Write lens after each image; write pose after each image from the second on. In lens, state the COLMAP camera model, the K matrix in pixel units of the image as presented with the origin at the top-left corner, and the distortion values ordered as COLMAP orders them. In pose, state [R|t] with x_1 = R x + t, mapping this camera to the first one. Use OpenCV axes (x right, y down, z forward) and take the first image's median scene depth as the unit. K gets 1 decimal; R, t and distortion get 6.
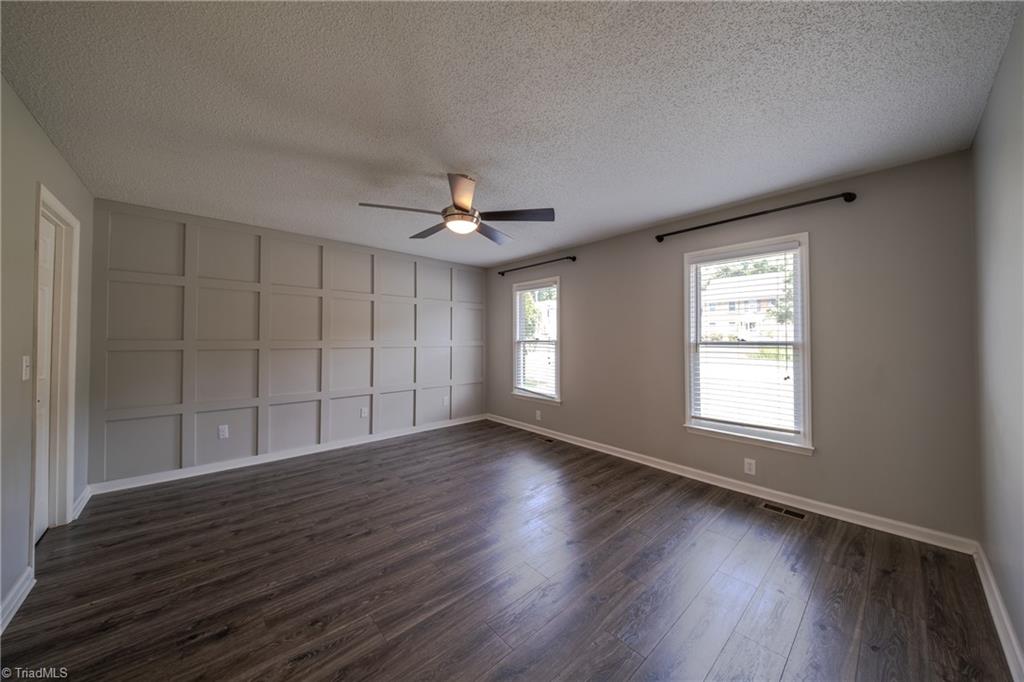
lens RADIAL K [[351.6, 0, 518.7], [0, 351.6, 332.8], [0, 0, 1]] dist [0.022400, -0.012744]
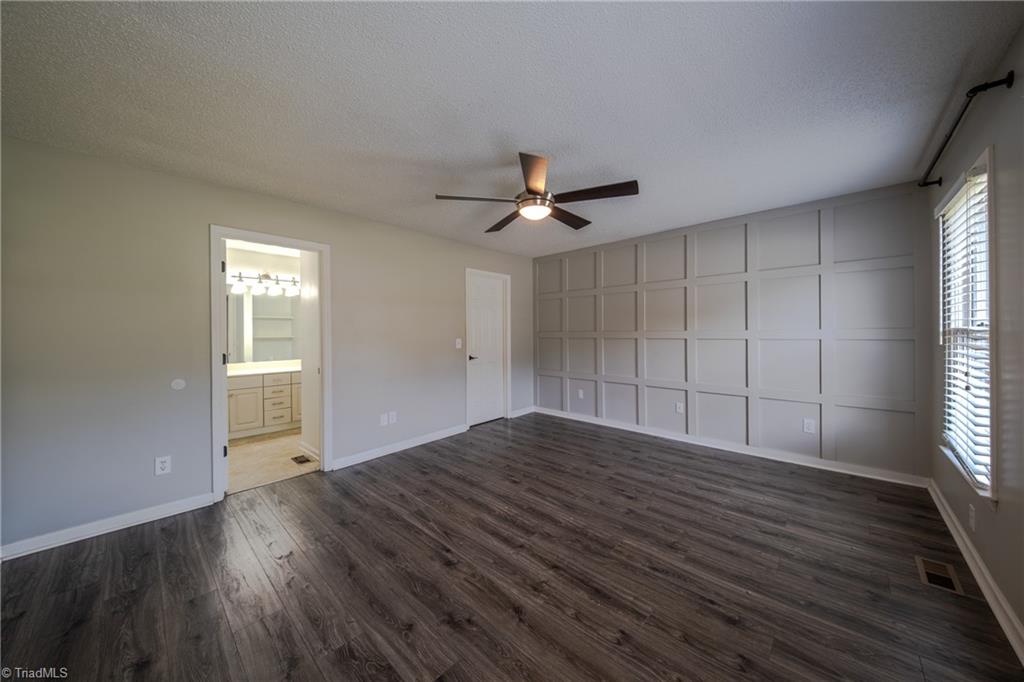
lens RADIAL K [[351.6, 0, 518.7], [0, 351.6, 332.8], [0, 0, 1]] dist [0.022400, -0.012744]
pose [[0.088268, 0.002435, -0.996094, 0.588473], [0.016240, 0.999861, 0.003883, 0.022916], [0.995964, -0.016520, 0.088216, 0.655004]]
